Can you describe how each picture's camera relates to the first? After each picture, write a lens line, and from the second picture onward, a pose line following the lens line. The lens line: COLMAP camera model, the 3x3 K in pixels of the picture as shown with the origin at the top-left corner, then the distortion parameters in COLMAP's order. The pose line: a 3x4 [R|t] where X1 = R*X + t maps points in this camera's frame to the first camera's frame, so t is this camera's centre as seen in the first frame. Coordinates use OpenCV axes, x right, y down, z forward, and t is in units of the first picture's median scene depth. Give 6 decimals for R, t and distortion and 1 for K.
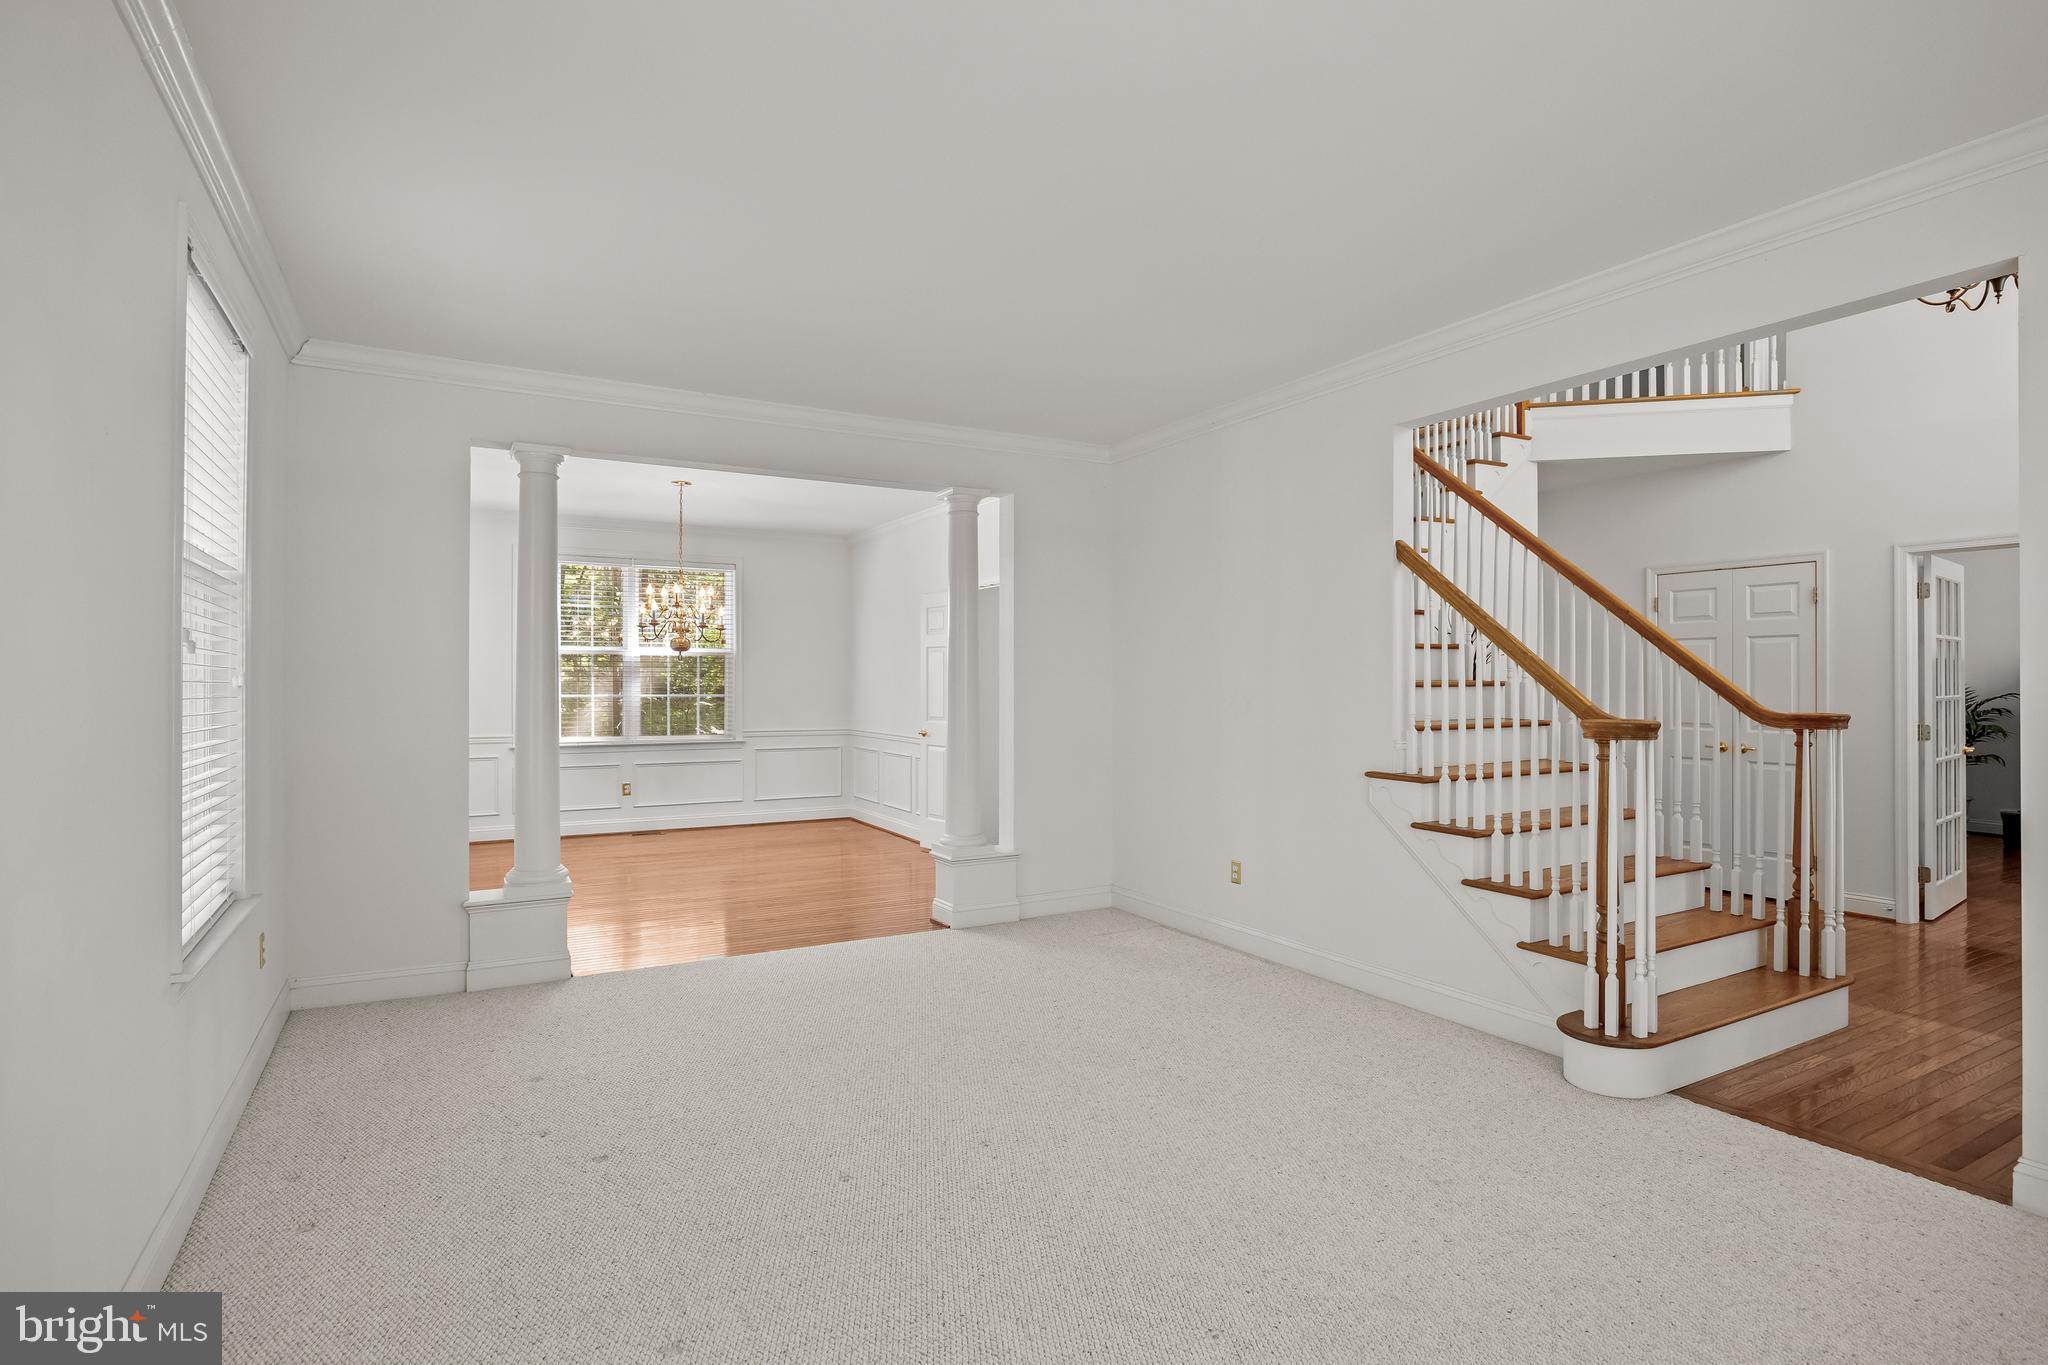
lens RADIAL K [[1064.0, 0, 1038.8], [0, 1064.0, 693.9], [0, 0, 1]] dist [-0.006083, -0.002812]
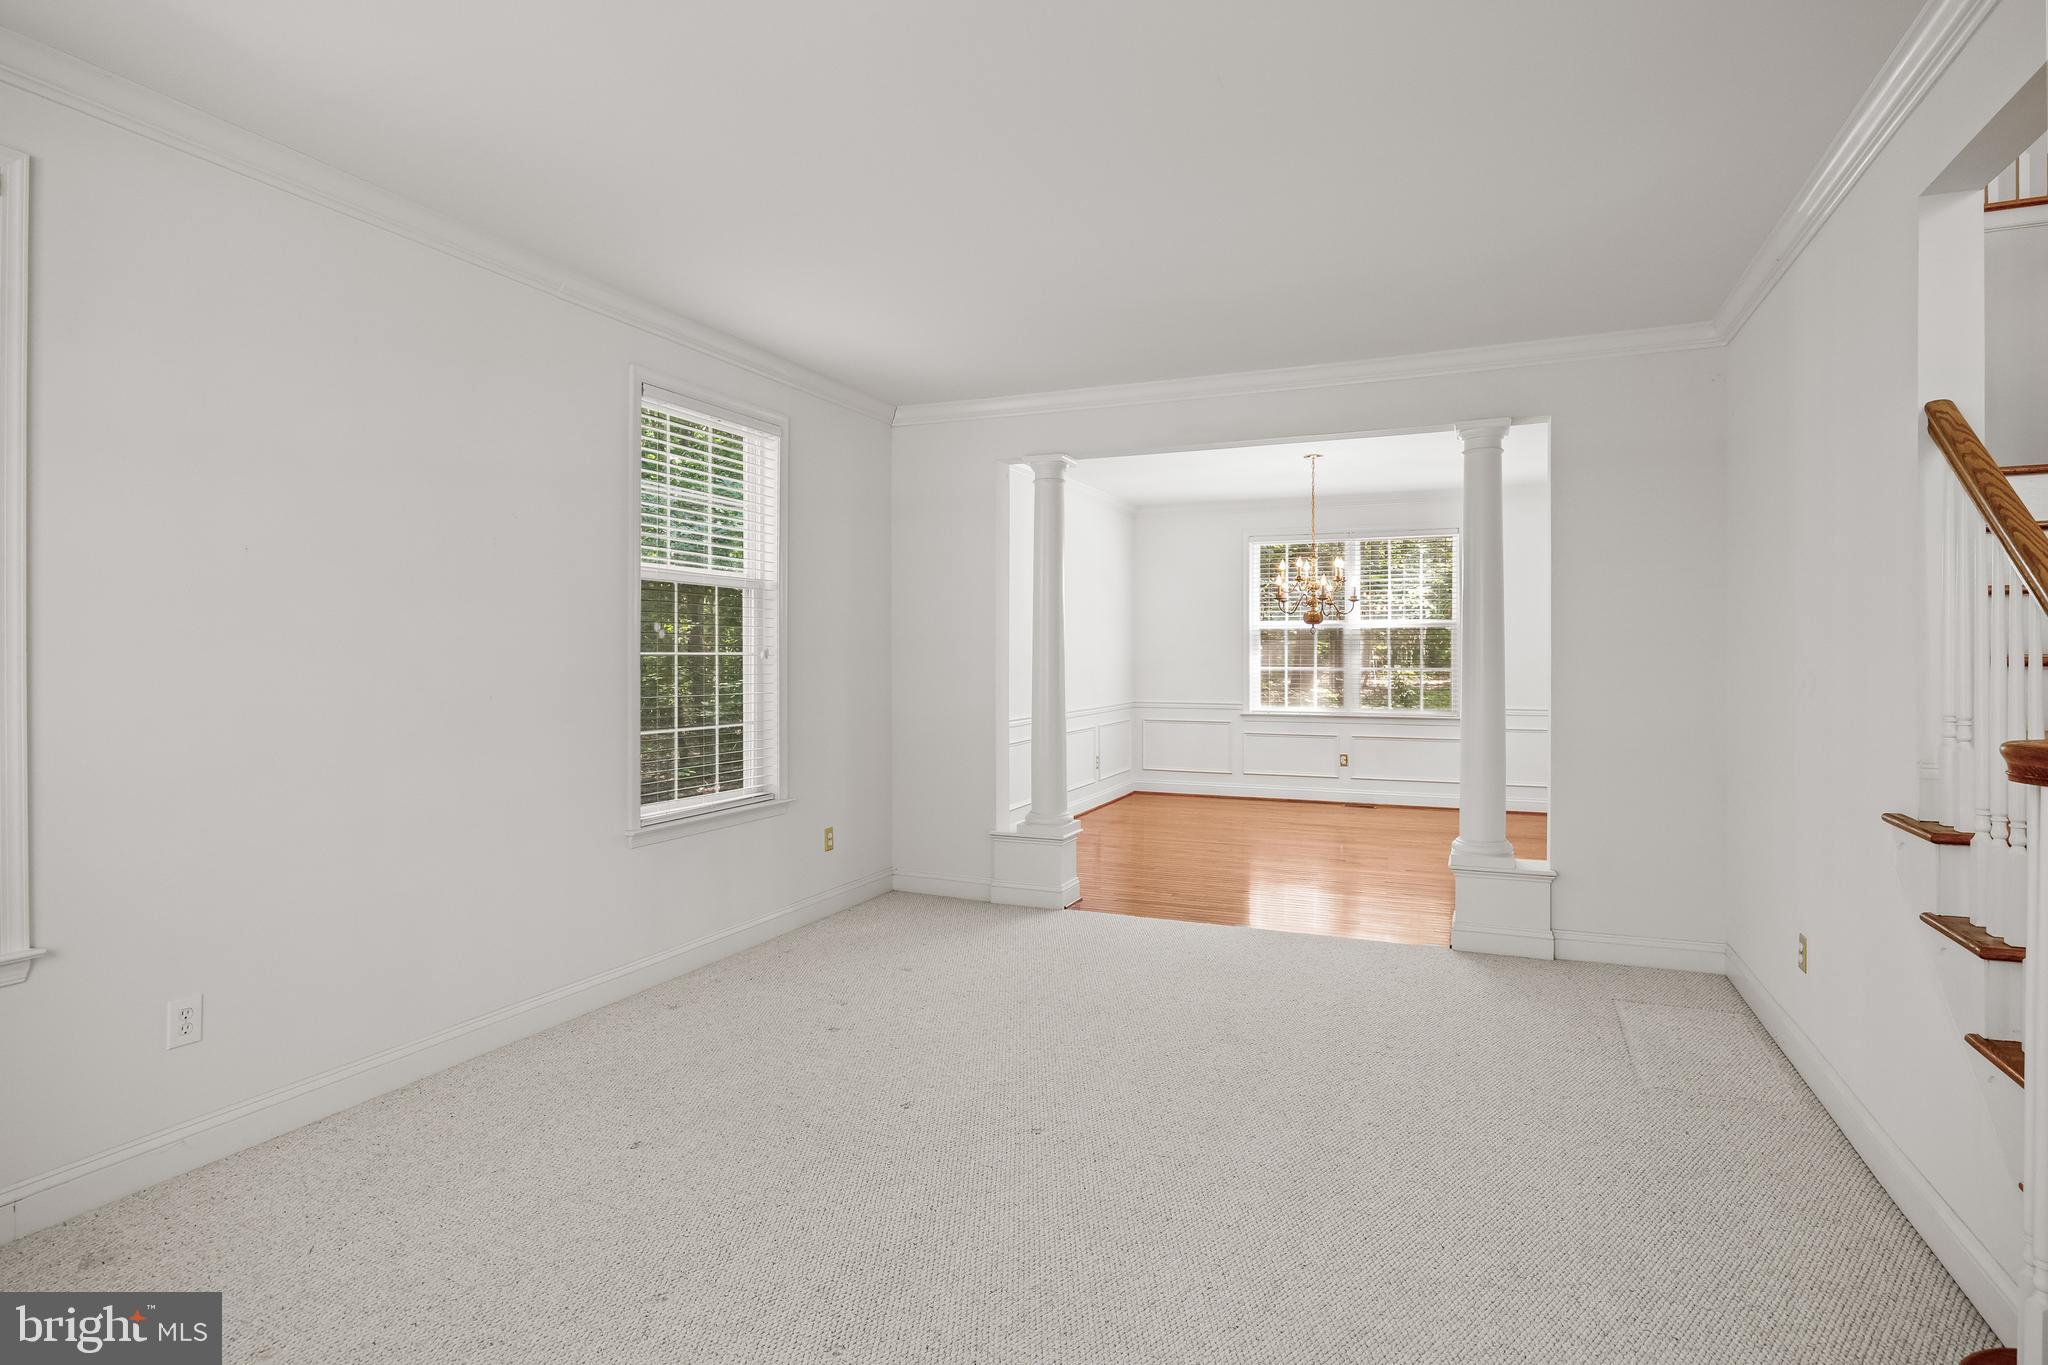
lens RADIAL K [[1064.0, 0, 1017.1], [0, 1064.0, 679.4], [0, 0, 1]] dist [-0.006083, -0.002812]
pose [[0.589473, 0.019058, -0.807563, 0.250987], [-0.010162, 0.999818, 0.016177, -0.001266], [0.807724, -0.001329, 0.589559, 0.146365]]
